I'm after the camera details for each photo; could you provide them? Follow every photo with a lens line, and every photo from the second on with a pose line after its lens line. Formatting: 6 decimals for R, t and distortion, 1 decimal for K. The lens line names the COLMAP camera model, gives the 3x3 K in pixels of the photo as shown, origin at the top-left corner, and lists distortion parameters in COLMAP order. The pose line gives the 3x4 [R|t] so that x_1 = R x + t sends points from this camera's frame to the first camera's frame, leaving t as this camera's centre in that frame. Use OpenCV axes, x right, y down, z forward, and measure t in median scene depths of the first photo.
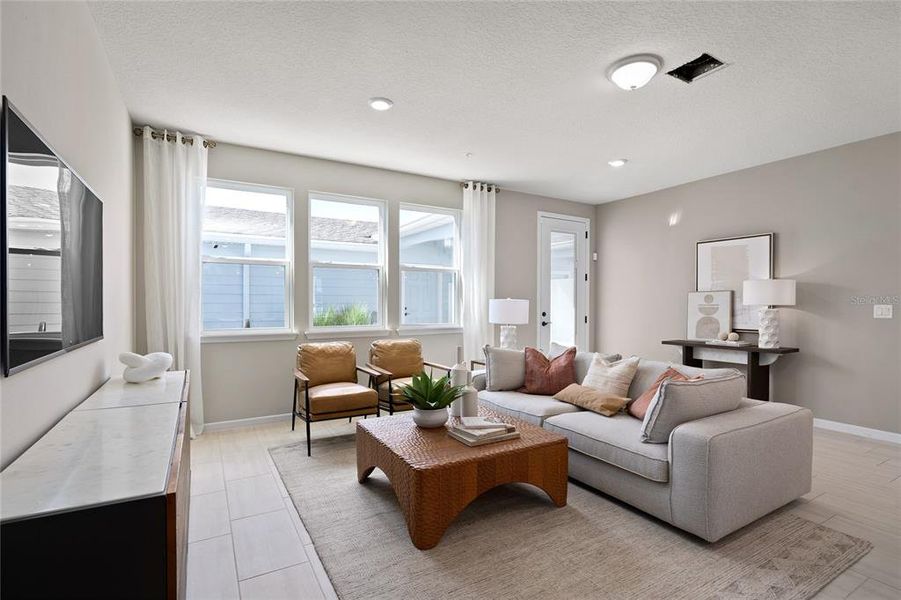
lens RADIAL K [[437.7, 0, 450.0], [0, 437.7, 307.4], [0, 0, 1]] dist [-0.002939, -0.000048]
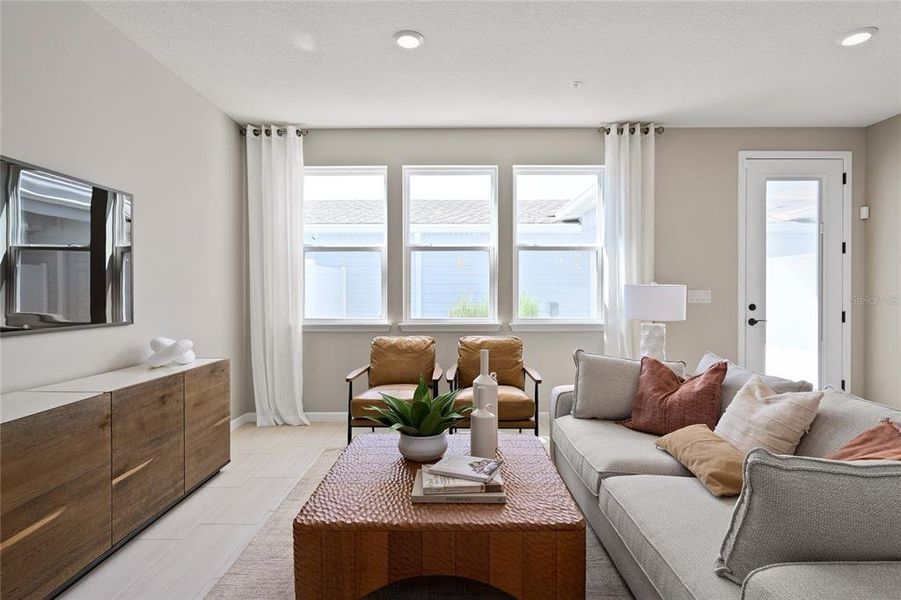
lens RADIAL K [[468.9, 0, 449.0], [0, 468.9, 295.6], [0, 0, 1]] dist [-0.001178, 0.000802]
pose [[0.860095, -0.000955, -0.510132, 0.279970], [-0.001497, 0.999989, -0.004395, 0.003222], [0.510131, 0.004544, 0.860085, 0.249975]]
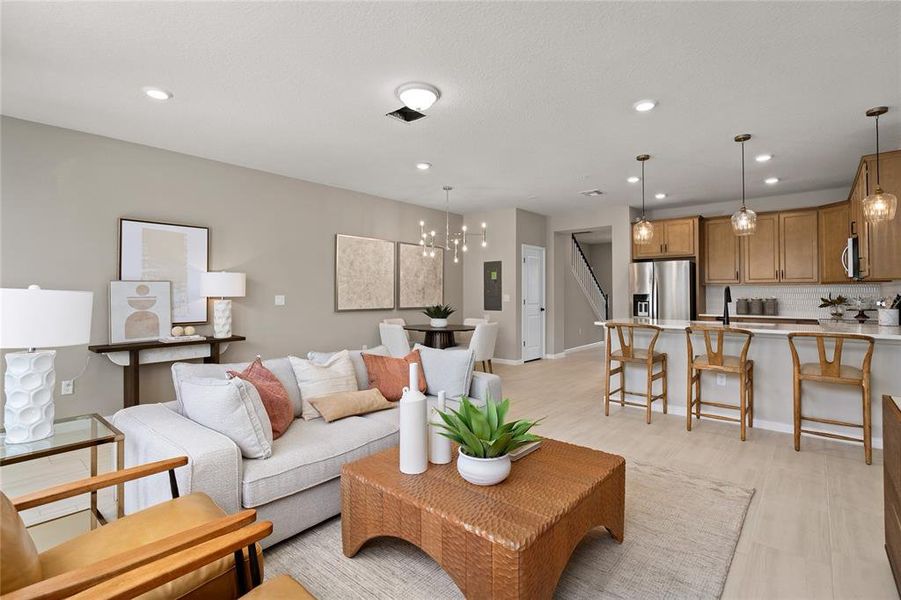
lens RADIAL K [[433.1, 0, 452.6], [0, 433.1, 288.0], [0, 0, 1]] dist [0.000337, 0.000793]
pose [[-0.349017, 0.009926, 0.937064, -0.476580], [0.009822, 0.999928, -0.006934, -0.014307], [-0.937065, 0.006783, -0.349090, 0.931443]]
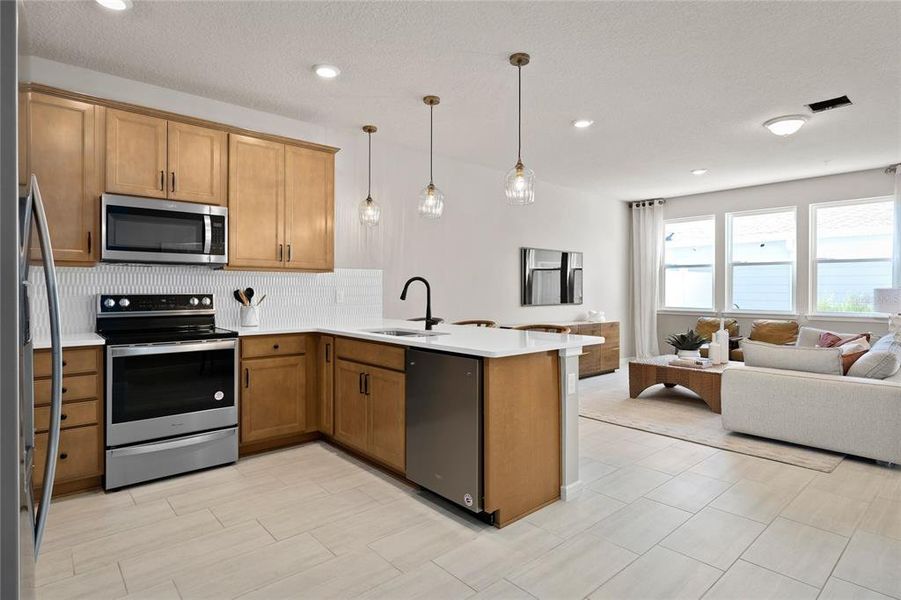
lens RADIAL K [[489.3, 0, 450.1], [0, 489.3, 285.2], [0, 0, 1]] dist [0.000751, 0.000525]
pose [[0.203849, -0.010819, -0.978943, 1.210130], [-0.014250, 0.999800, -0.014017, 0.005974], [0.978899, 0.016807, 0.203654, -0.246367]]
